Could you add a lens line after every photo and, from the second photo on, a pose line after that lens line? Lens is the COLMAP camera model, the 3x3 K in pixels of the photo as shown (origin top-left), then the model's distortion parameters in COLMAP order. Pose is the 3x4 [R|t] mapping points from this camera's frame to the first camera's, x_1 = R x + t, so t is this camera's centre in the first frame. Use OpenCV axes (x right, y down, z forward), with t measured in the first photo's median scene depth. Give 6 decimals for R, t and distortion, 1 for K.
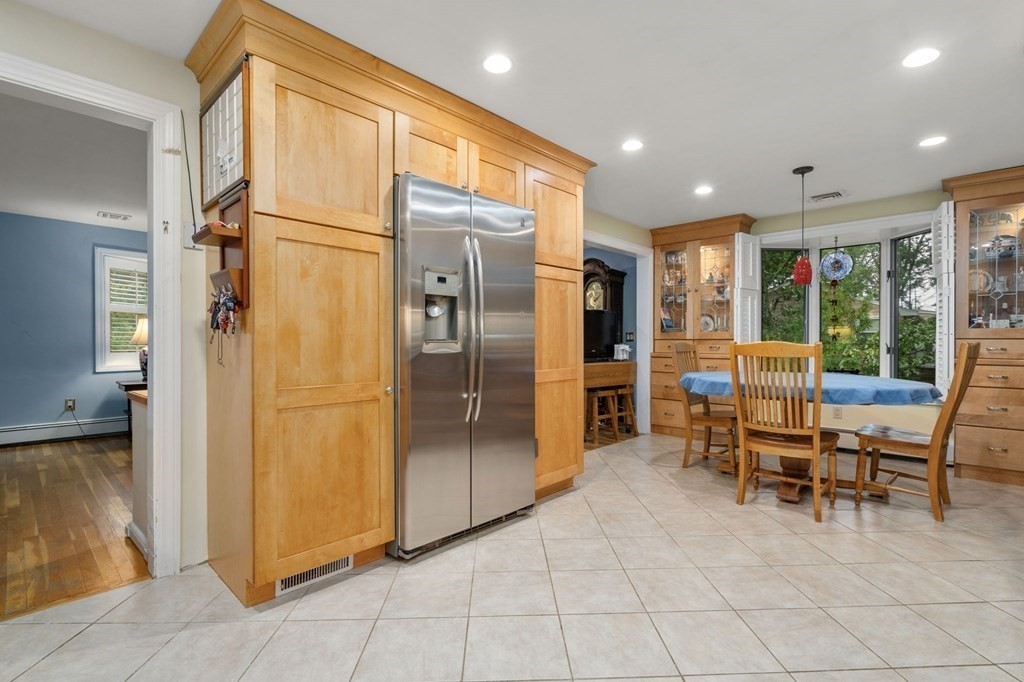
lens RADIAL K [[478.6, 0, 516.1], [0, 478.6, 335.0], [0, 0, 1]] dist [-0.002935, -0.000535]
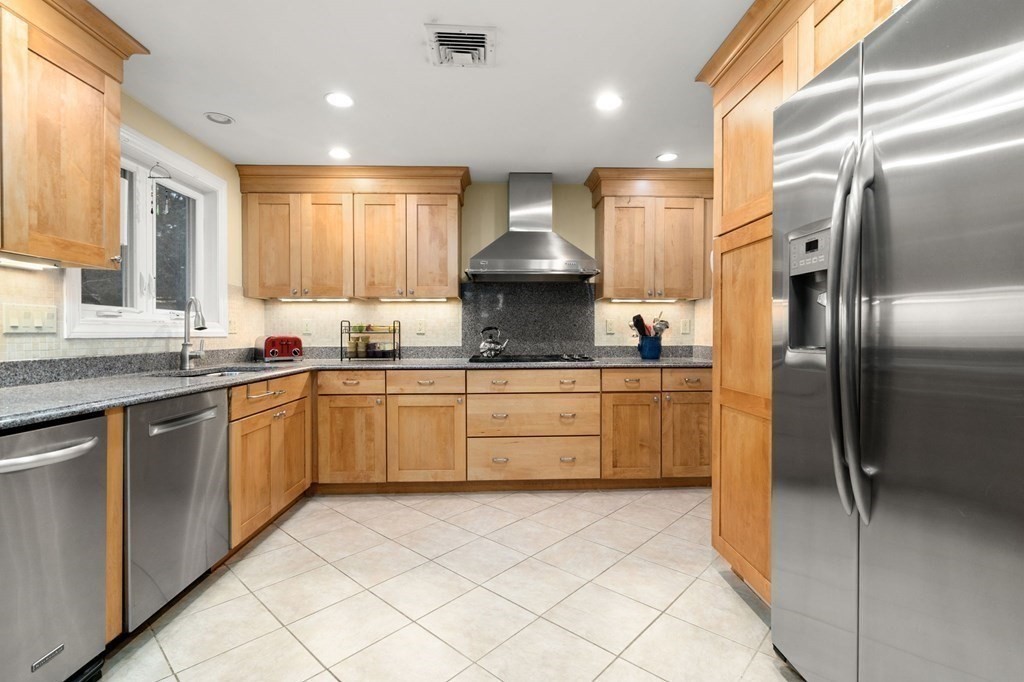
lens RADIAL K [[478.6, 0, 516.1], [0, 478.6, 335.0], [0, 0, 1]] dist [-0.002935, -0.000535]
pose [[-0.706391, 0.003830, -0.707812, 0.503266], [0.008962, 0.999954, -0.003534, -0.007456], [0.707765, -0.008840, -0.706392, 1.133172]]
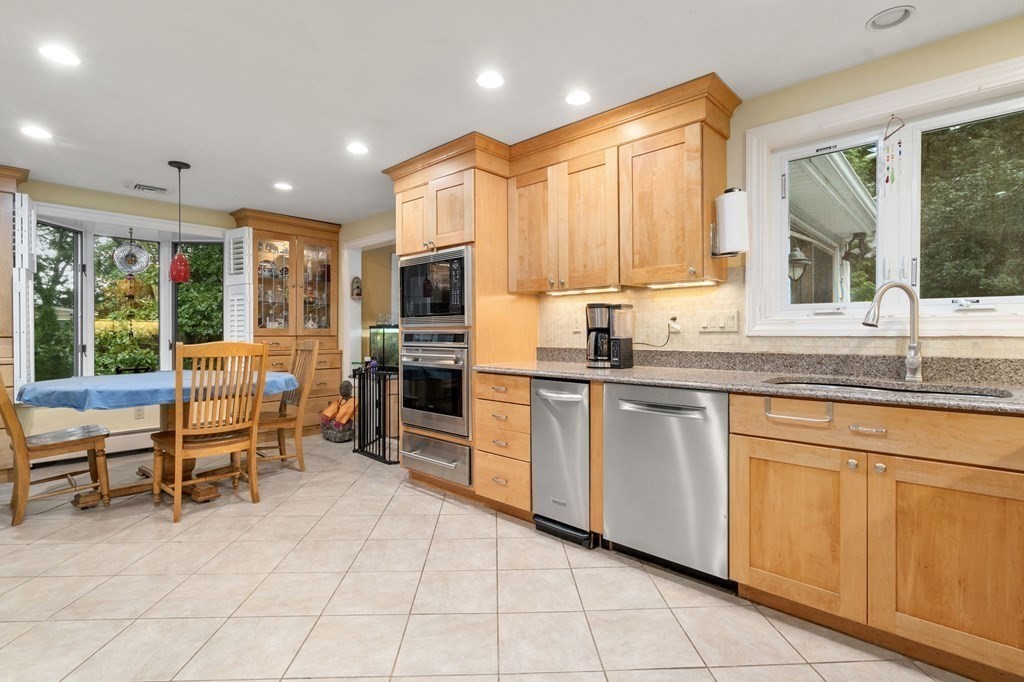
lens RADIAL K [[487.3, 0, 514.0], [0, 487.3, 329.9], [0, 0, 1]] dist [-0.001641, -0.000114]
pose [[-0.002185, 0.004782, 0.999986, -0.577011], [-0.010371, 0.999935, -0.004804, -0.014414], [-0.999944, -0.010382, -0.002136, 0.462360]]
